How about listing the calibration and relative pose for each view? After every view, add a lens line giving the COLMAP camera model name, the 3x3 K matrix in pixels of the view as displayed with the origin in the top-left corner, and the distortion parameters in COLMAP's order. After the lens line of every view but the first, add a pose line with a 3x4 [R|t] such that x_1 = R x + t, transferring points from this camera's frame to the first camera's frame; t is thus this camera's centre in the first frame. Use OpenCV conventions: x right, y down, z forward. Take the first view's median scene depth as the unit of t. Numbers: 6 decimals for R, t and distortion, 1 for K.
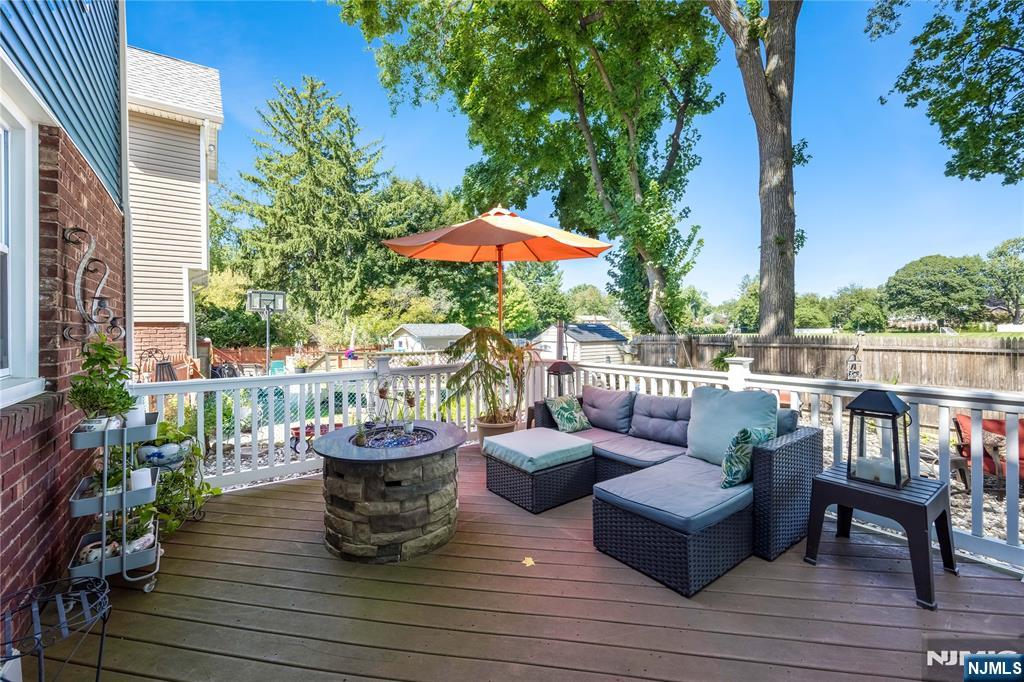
lens RADIAL K [[425.9, 0, 506.5], [0, 425.9, 331.5], [0, 0, 1]] dist [-0.003793, -0.000093]
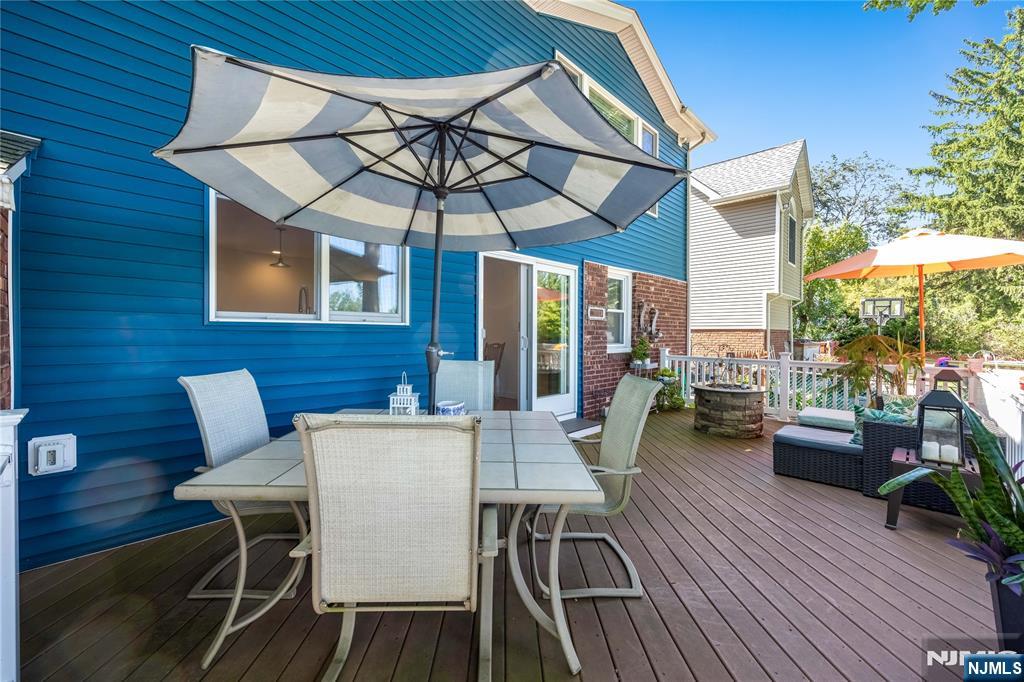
lens RADIAL K [[425.9, 0, 511.3], [0, 425.9, 337.1], [0, 0, 1]] dist [-0.003793, -0.000093]
pose [[0.178140, 0.023283, -0.983730, 0.271979], [-0.018374, 0.999624, 0.020332, -0.003418], [0.983834, 0.014453, 0.178501, -0.072394]]
